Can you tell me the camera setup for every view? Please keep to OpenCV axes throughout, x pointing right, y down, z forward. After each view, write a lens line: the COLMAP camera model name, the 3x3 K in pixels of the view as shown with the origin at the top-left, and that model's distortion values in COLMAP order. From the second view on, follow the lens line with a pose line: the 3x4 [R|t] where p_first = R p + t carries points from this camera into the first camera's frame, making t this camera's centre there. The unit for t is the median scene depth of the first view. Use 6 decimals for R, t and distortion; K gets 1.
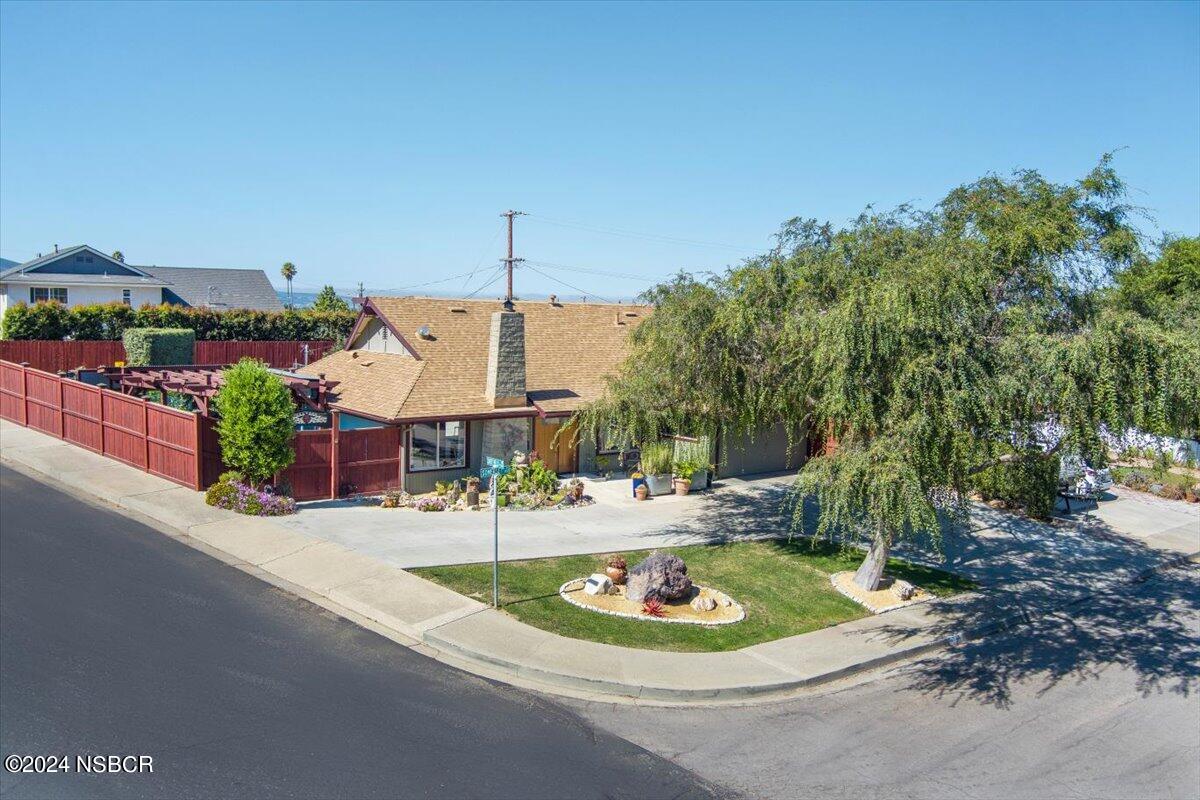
lens RADIAL K [[1005.6, 0, 600.0], [0, 1005.6, 400.0], [0, 0, 1]] dist [-0.063817, -0.000599]
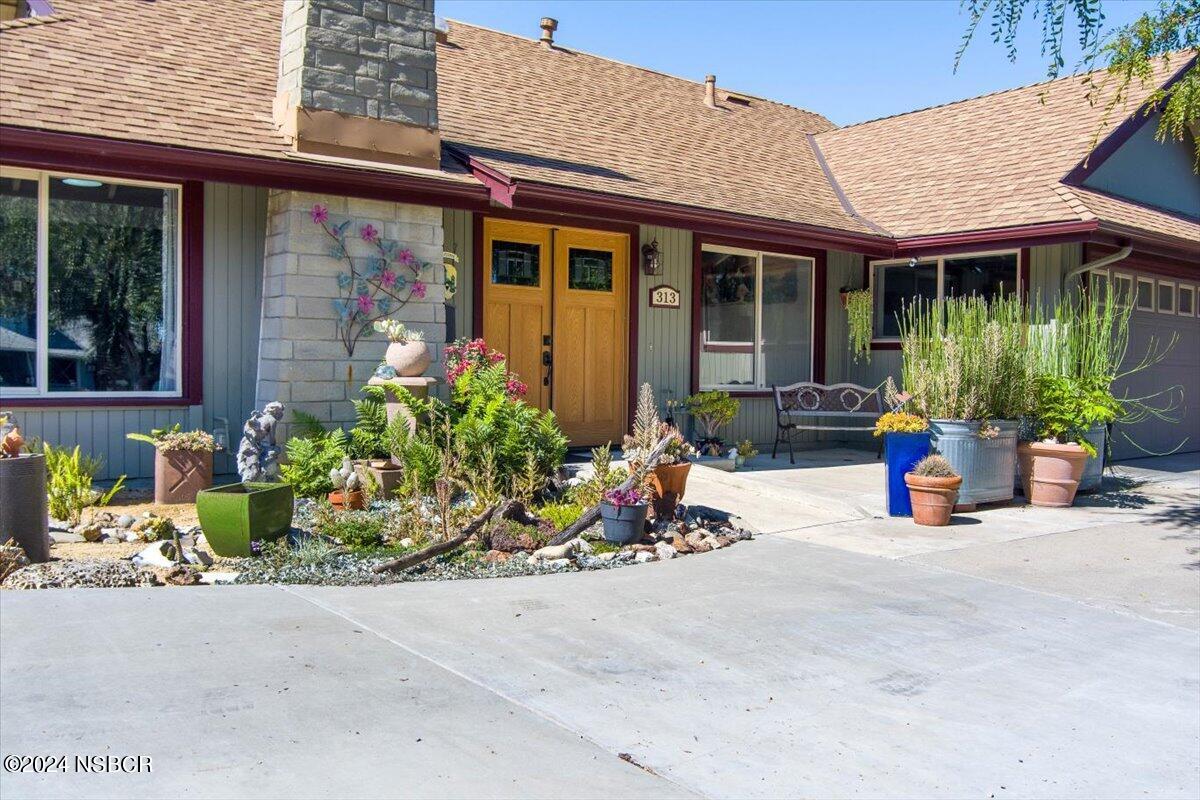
lens RADIAL K [[1005.6, 0, 600.0], [0, 1005.6, 400.0], [0, 0, 1]] dist [-0.063817, -0.000599]
pose [[0.999842, -0.014909, -0.009705, -0.036980], [0.014258, 0.997849, -0.063986, 0.098930], [0.010638, 0.063838, 0.997904, 0.900195]]
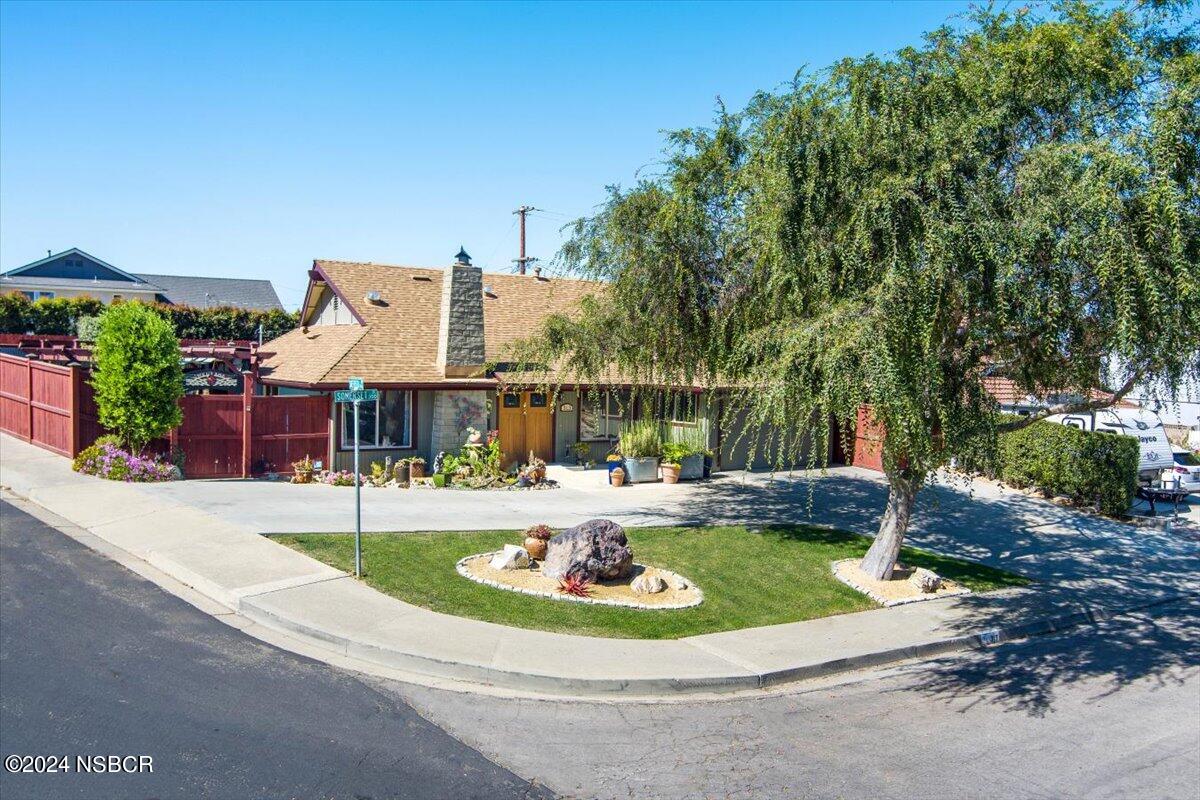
lens RADIAL K [[1018.5, 0, 600.0], [0, 1018.5, 400.0], [0, 0, 1]] dist [-0.084883, 0.051692]
pose [[0.997328, -0.005167, -0.072868, 0.102937], [0.001036, 0.998395, -0.056624, 0.088585], [0.073043, 0.056397, 0.995733, 0.183215]]
